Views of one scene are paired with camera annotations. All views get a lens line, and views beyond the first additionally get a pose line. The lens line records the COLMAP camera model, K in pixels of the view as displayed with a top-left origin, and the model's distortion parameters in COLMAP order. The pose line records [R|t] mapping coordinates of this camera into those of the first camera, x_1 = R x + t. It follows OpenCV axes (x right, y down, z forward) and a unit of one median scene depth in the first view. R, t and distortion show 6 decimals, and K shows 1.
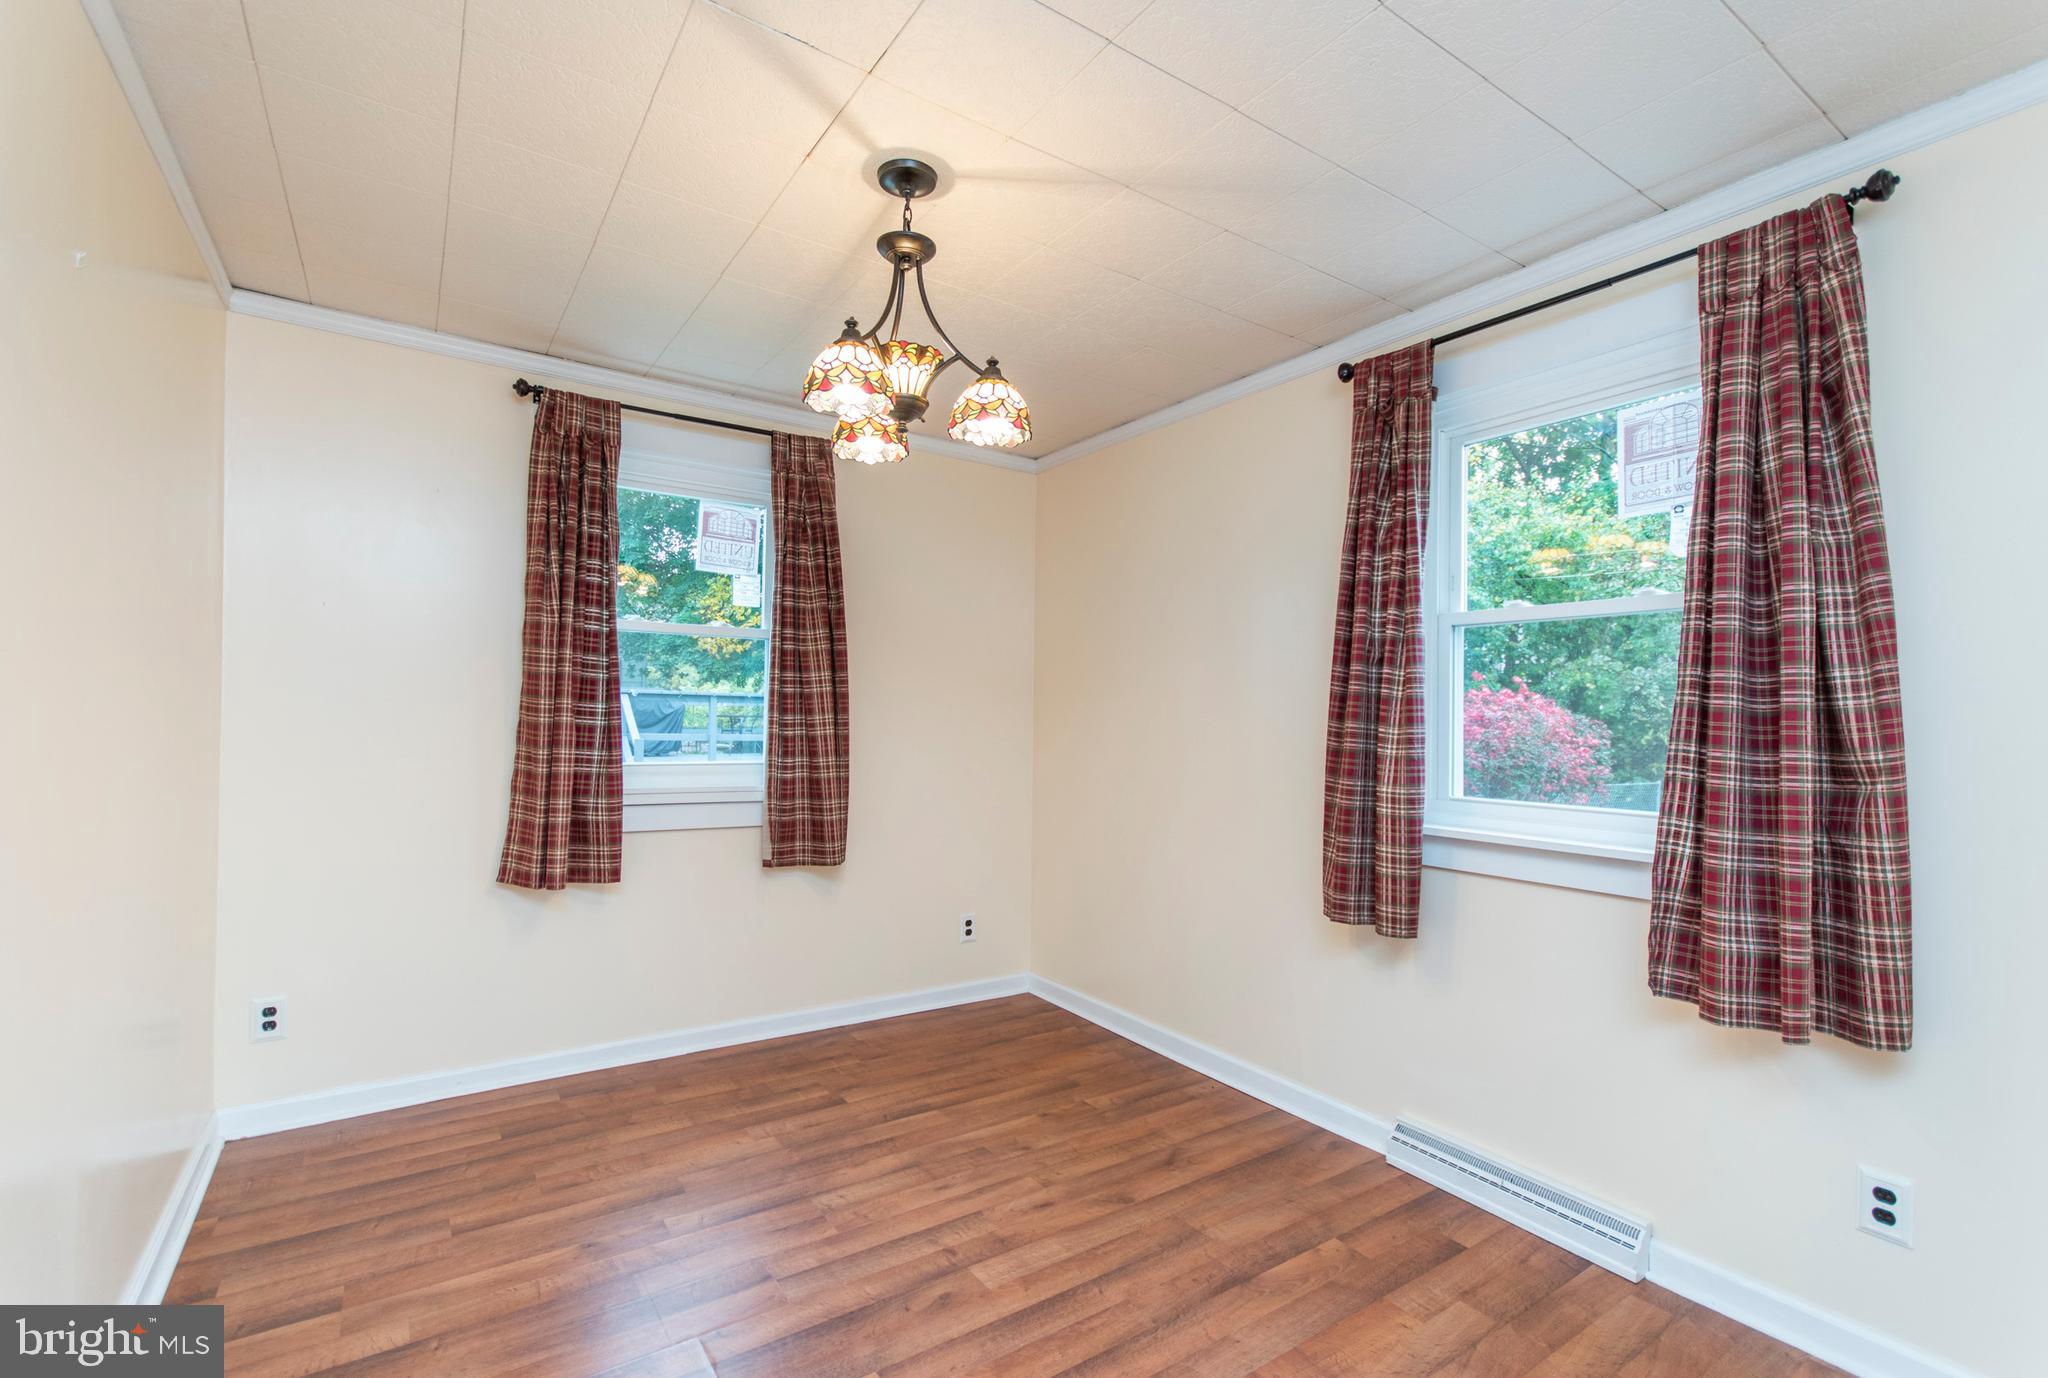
lens RADIAL K [[908.6, 0, 1014.6], [0, 908.6, 699.7], [0, 0, 1]] dist [0.003121, -0.000746]
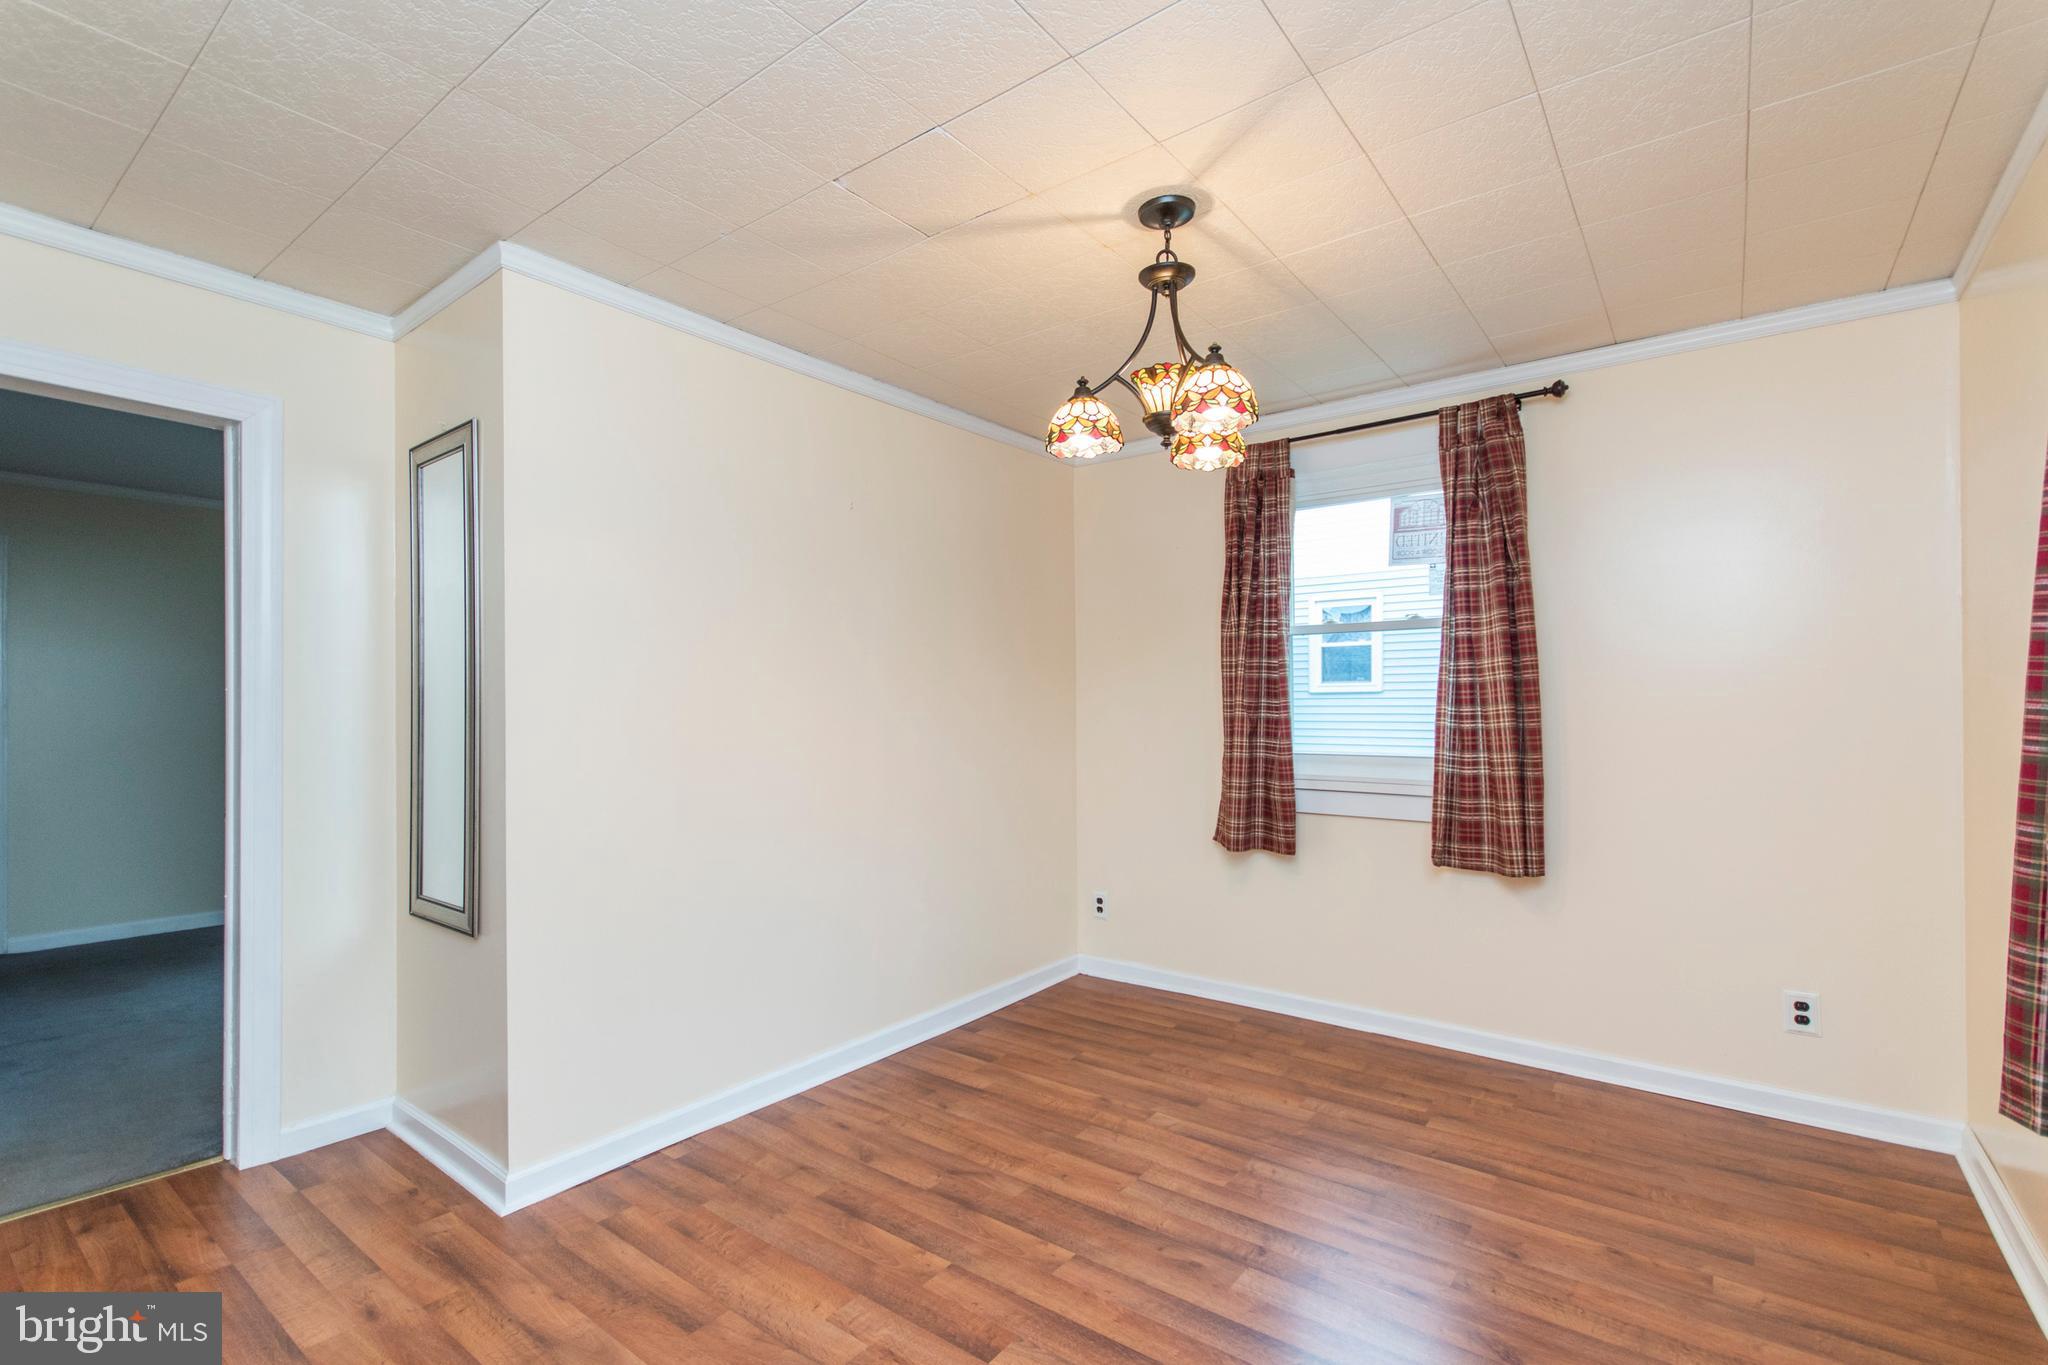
lens RADIAL K [[899.8, 0, 1019.8], [0, 899.8, 689.5], [0, 0, 1]] dist [0.005554, -0.002697]
pose [[0.337574, -0.037149, -0.940566, 0.608696], [0.026717, 0.999196, -0.029876, 0.019468], [0.940920, -0.015044, 0.338295, 0.341753]]
